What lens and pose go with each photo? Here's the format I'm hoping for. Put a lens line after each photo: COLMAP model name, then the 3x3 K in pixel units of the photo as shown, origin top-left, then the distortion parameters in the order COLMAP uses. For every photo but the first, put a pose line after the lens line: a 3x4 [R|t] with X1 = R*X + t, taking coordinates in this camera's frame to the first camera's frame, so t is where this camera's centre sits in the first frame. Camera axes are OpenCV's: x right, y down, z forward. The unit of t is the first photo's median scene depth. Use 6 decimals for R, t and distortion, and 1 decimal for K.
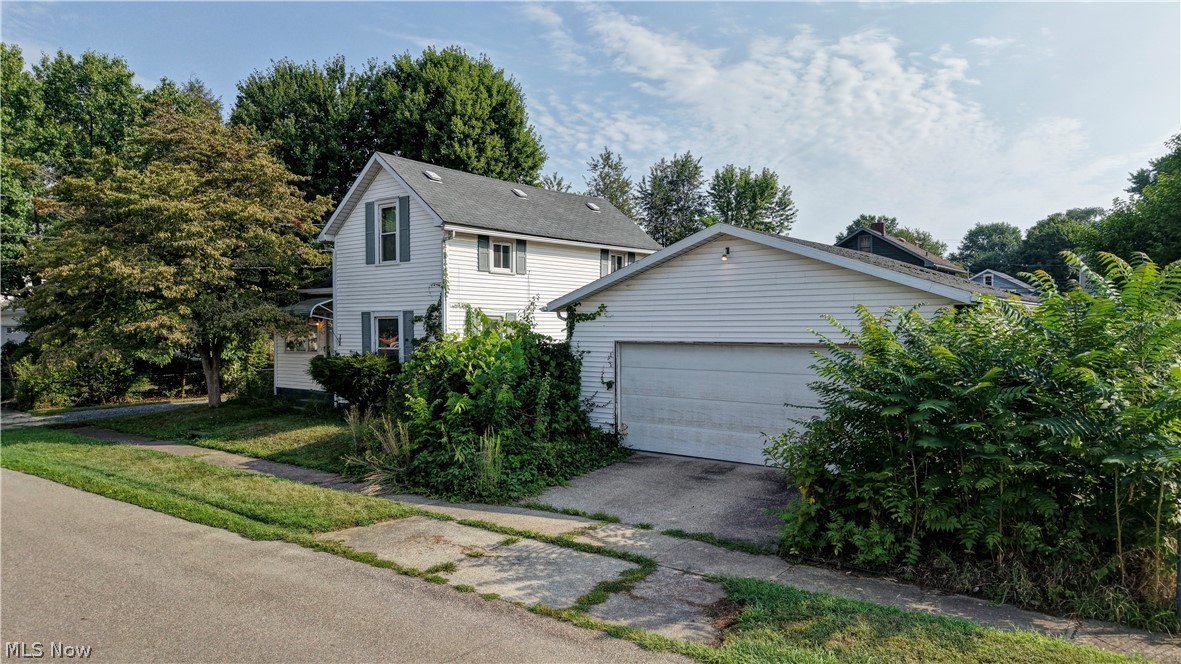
lens RADIAL K [[805.4, 0, 581.7], [0, 805.4, 333.2], [0, 0, 1]] dist [-0.002798, -0.004129]
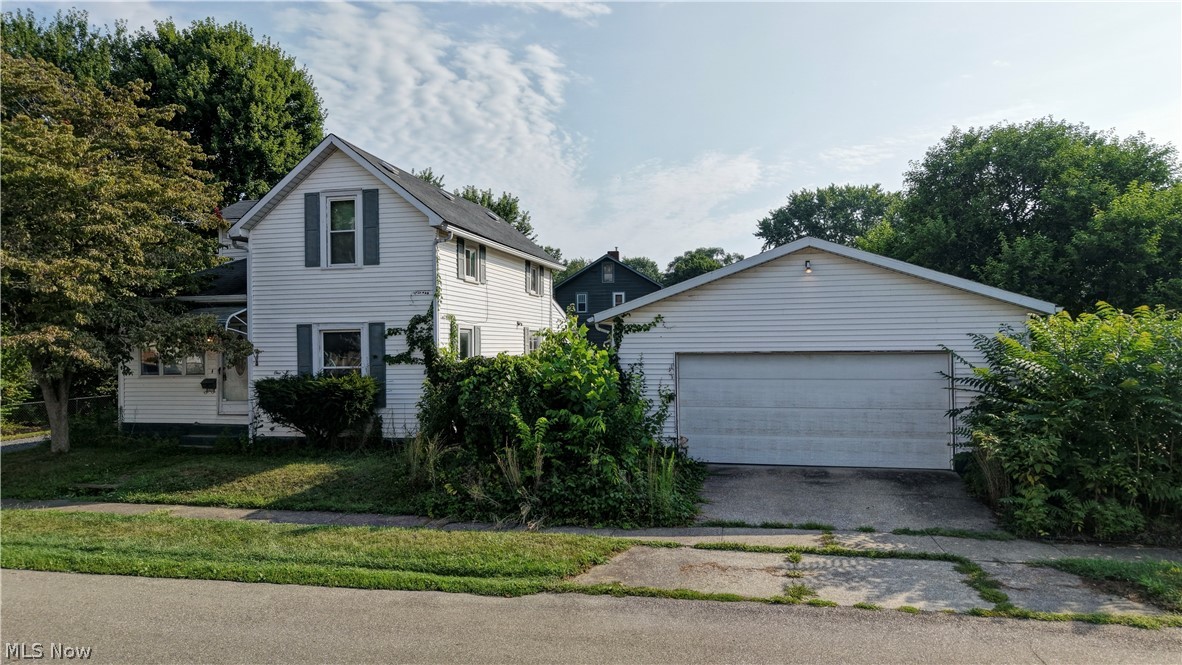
lens RADIAL K [[807.0, 0, 581.4], [0, 807.0, 346.9], [0, 0, 1]] dist [-0.003784, -0.006193]
pose [[0.902179, -0.005056, 0.431332, -0.401247], [0.011309, 0.999865, -0.011935, 0.011024], [-0.431214, 0.015646, 0.902114, 0.140079]]
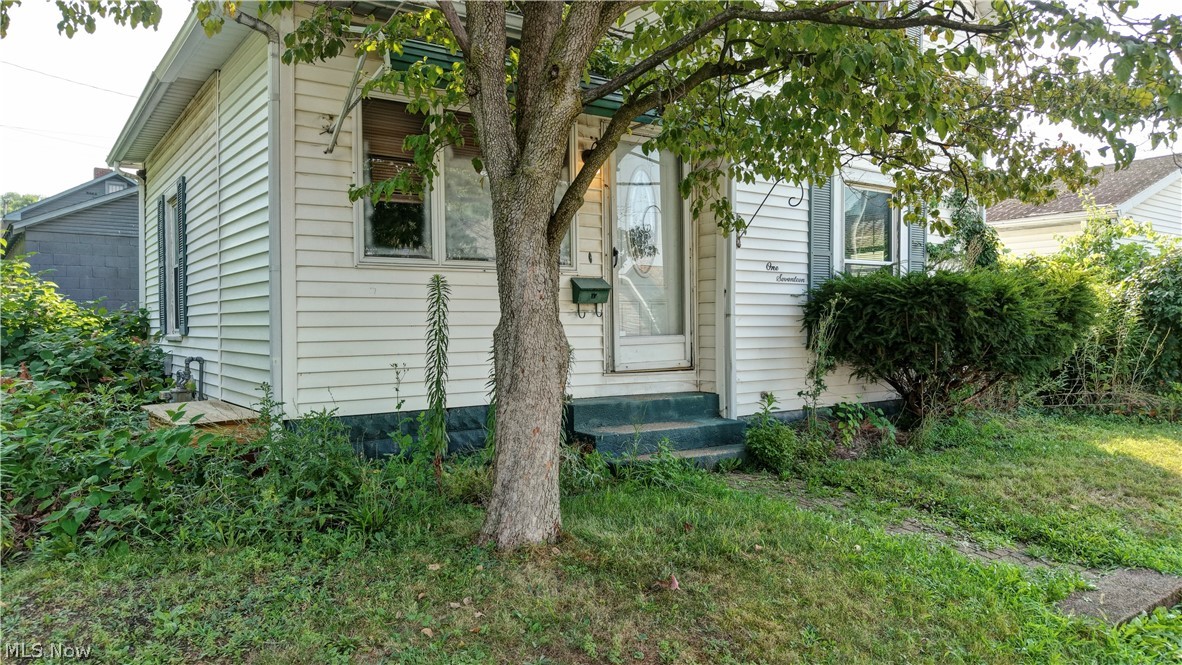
lens RADIAL K [[806.1, 0, 582.1], [0, 806.1, 333.7], [0, 0, 1]] dist [-0.002798, -0.004129]
pose [[0.278909, -0.009340, 0.960272, -0.725724], [0.014775, 0.999876, 0.005434, 0.054760], [-0.960204, 0.012673, 0.279013, 1.088195]]
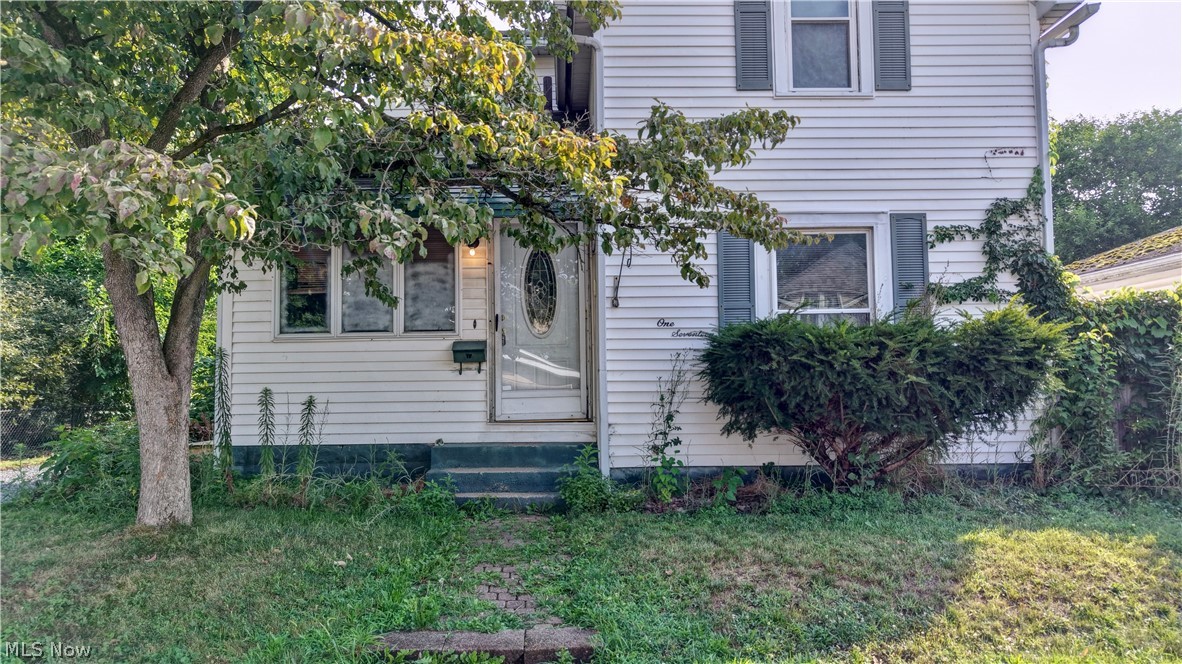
lens RADIAL K [[806.1, 0, 582.1], [0, 806.1, 333.2], [0, 0, 1]] dist [-0.002798, -0.004129]
pose [[0.778604, 0.037075, 0.626420, -0.605149], [0.012557, 0.997133, -0.074624, 0.060256], [-0.627390, 0.065968, 0.775906, 0.822115]]
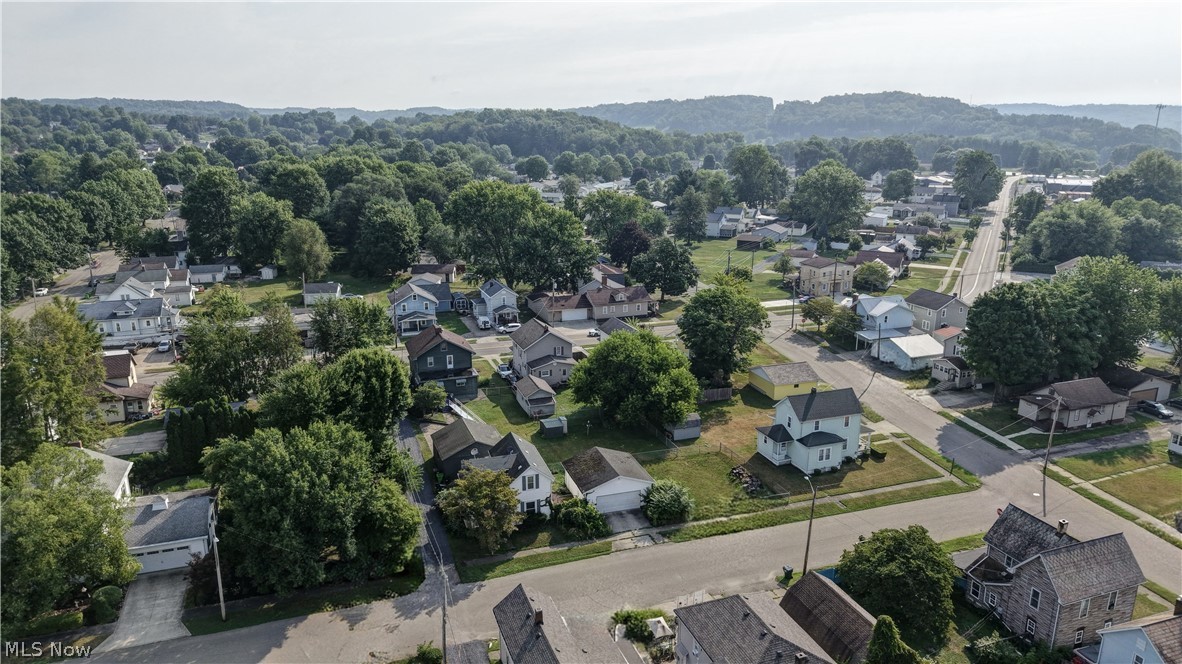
lens RADIAL K [[806.1, 0, 582.1], [0, 806.1, 333.2], [0, 0, 1]] dist [-0.002798, -0.004129]
pose [[0.550958, -0.211960, 0.807167, -3.367545], [0.011310, 0.969015, 0.246741, -1.940718], [-0.834456, -0.126815, 0.536284, -1.349355]]
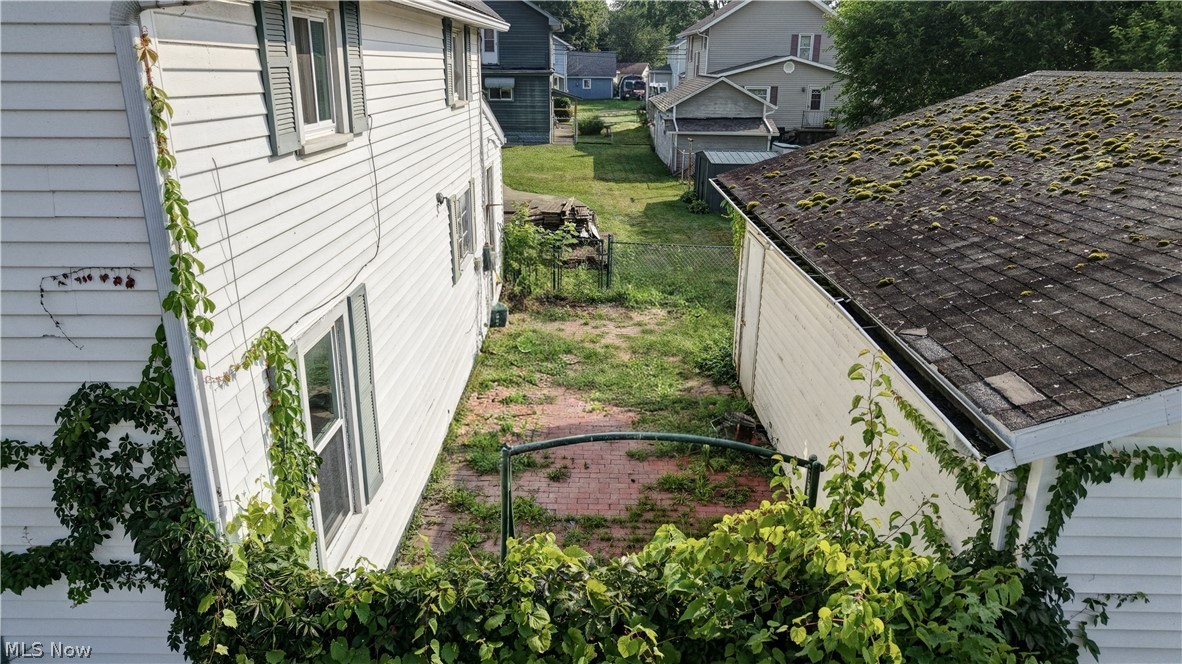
lens RADIAL K [[806.1, 0, 582.1], [0, 806.1, 333.2], [0, 0, 1]] dist [-0.002798, -0.004129]
pose [[0.792177, -0.183772, 0.581966, -0.201302], [-0.003655, 0.952140, 0.305640, -0.101861], [-0.610281, -0.244248, 0.753591, 0.803010]]
